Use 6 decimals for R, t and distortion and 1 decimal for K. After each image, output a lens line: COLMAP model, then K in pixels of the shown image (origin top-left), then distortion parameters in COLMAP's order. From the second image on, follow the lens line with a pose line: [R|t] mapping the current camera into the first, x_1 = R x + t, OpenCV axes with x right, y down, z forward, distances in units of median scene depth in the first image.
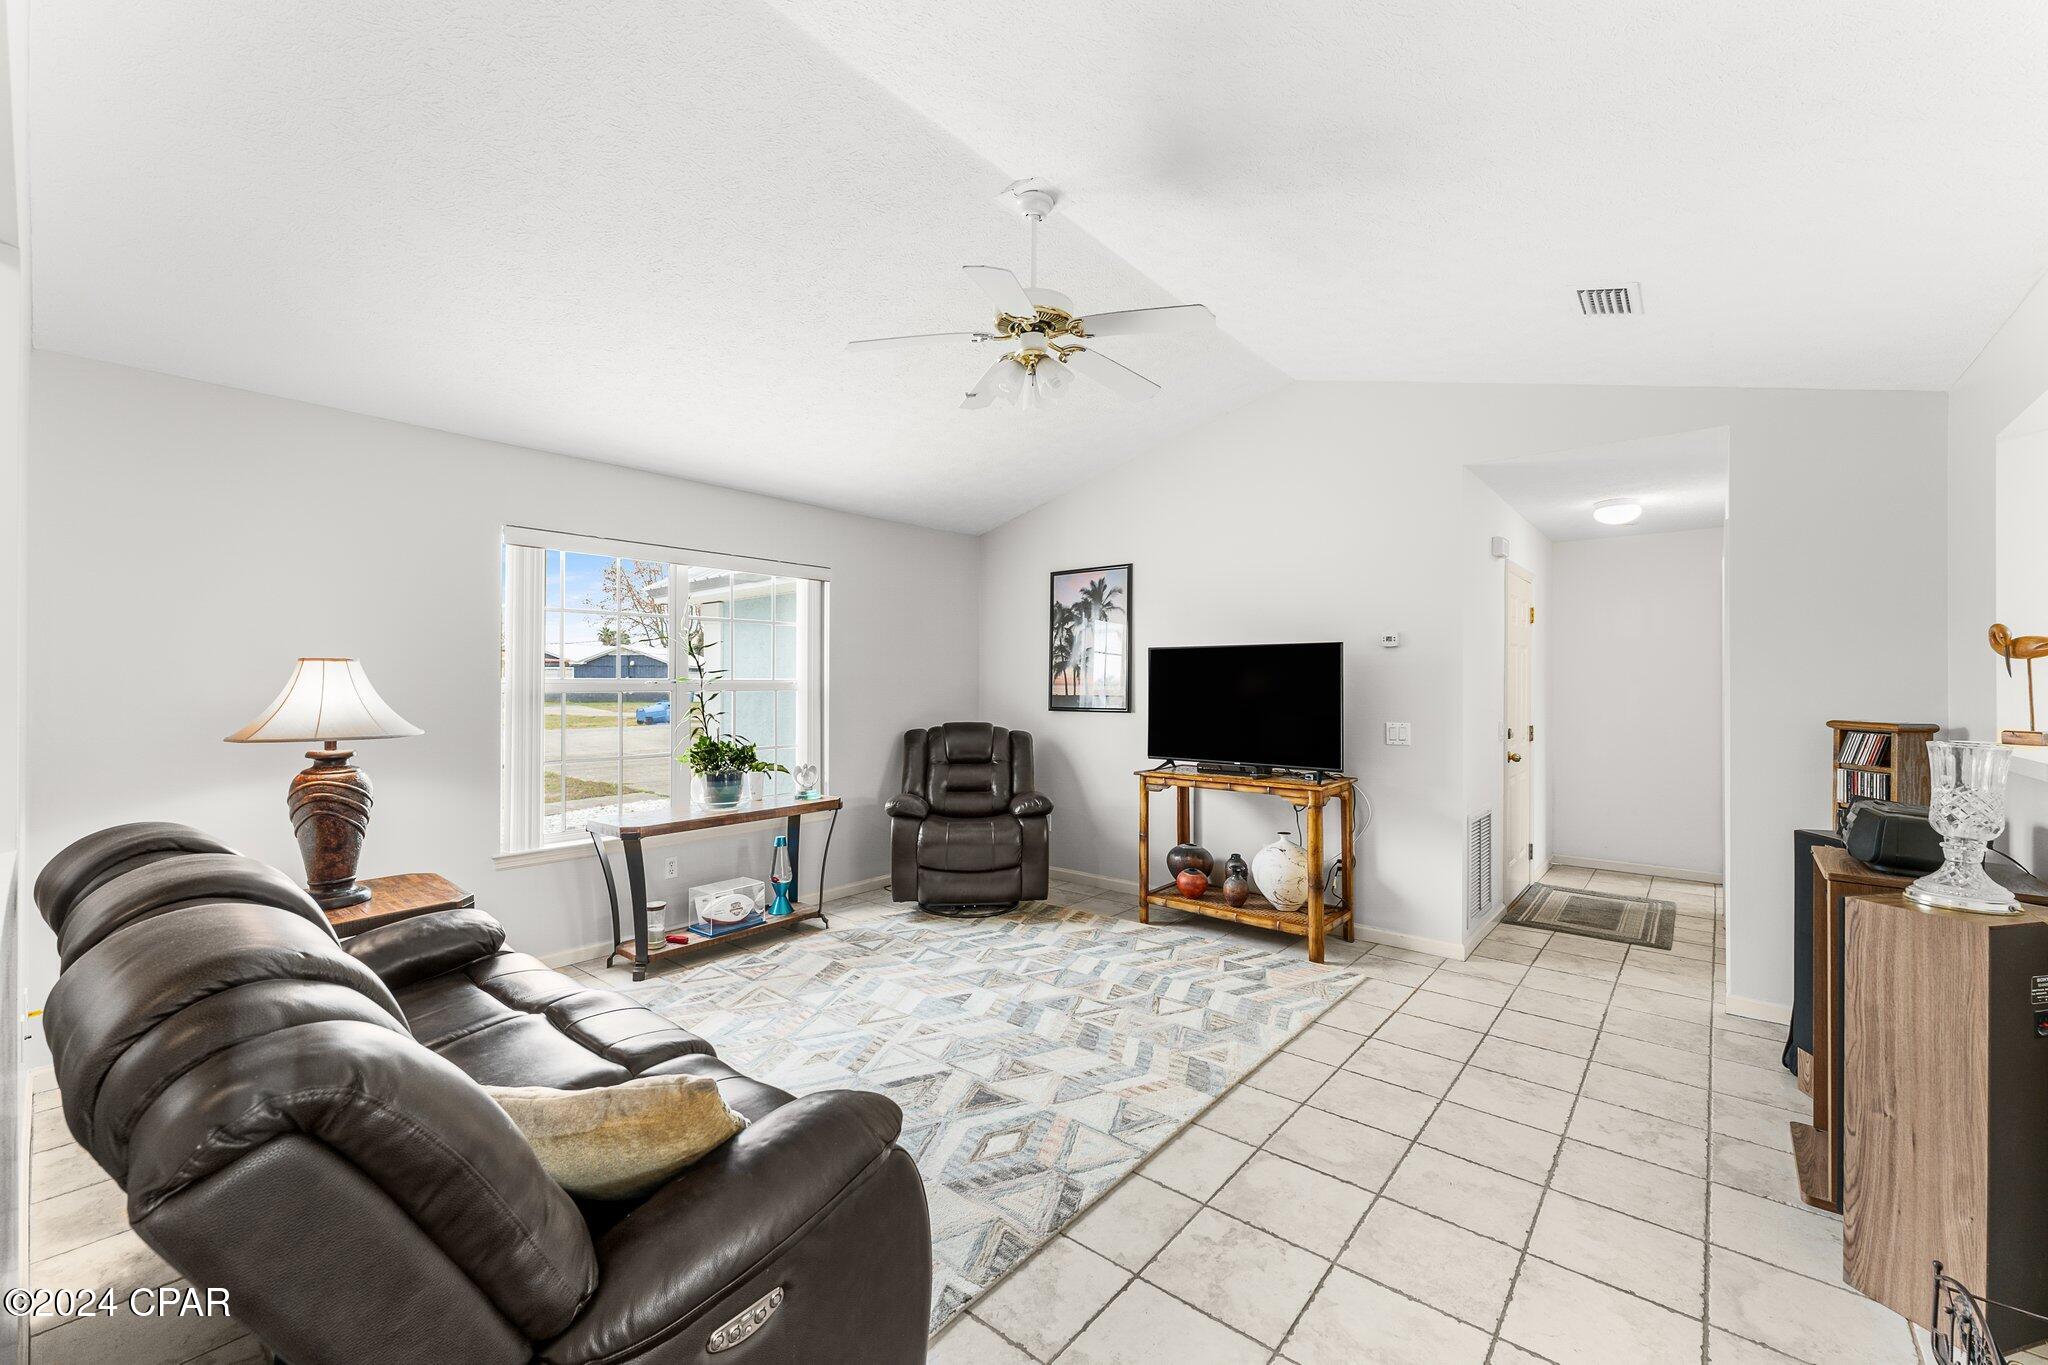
lens RADIAL K [[824.1, 0, 1013.5], [0, 824.1, 673.3], [0, 0, 1]] dist [0.003077, -0.000130]
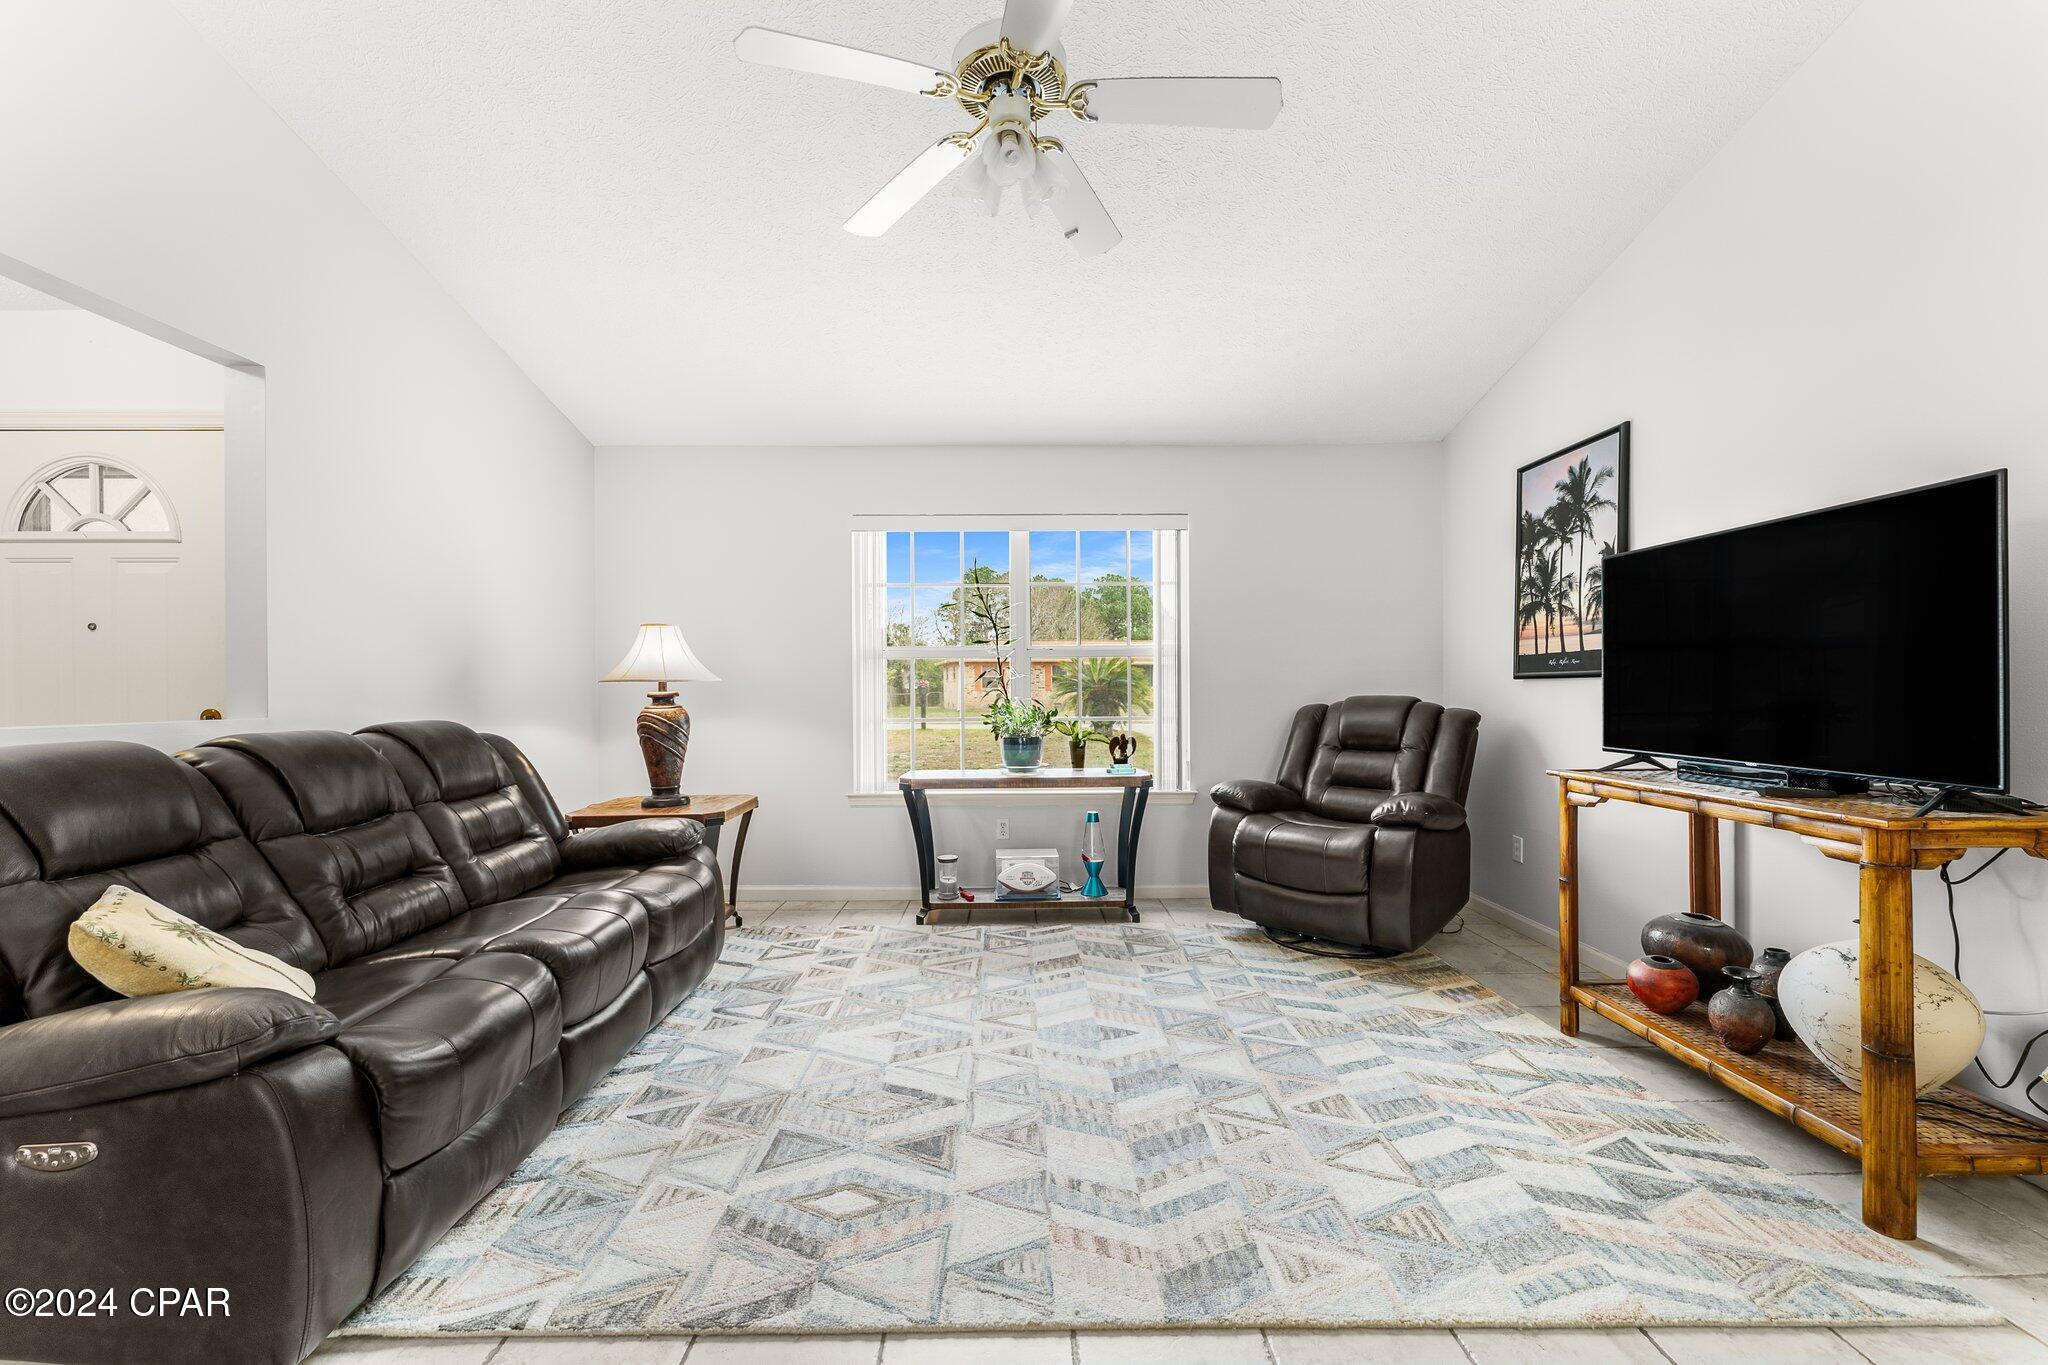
lens RADIAL K [[819.5, 0, 1020.3], [0, 819.5, 686.9], [0, 0, 1]] dist [0.001541, -0.000356]
pose [[0.655195, -0.005416, -0.755440, 0.385198], [0.013470, 0.999899, 0.004513, 0.059573], [0.755339, -0.013133, 0.655202, 0.375622]]
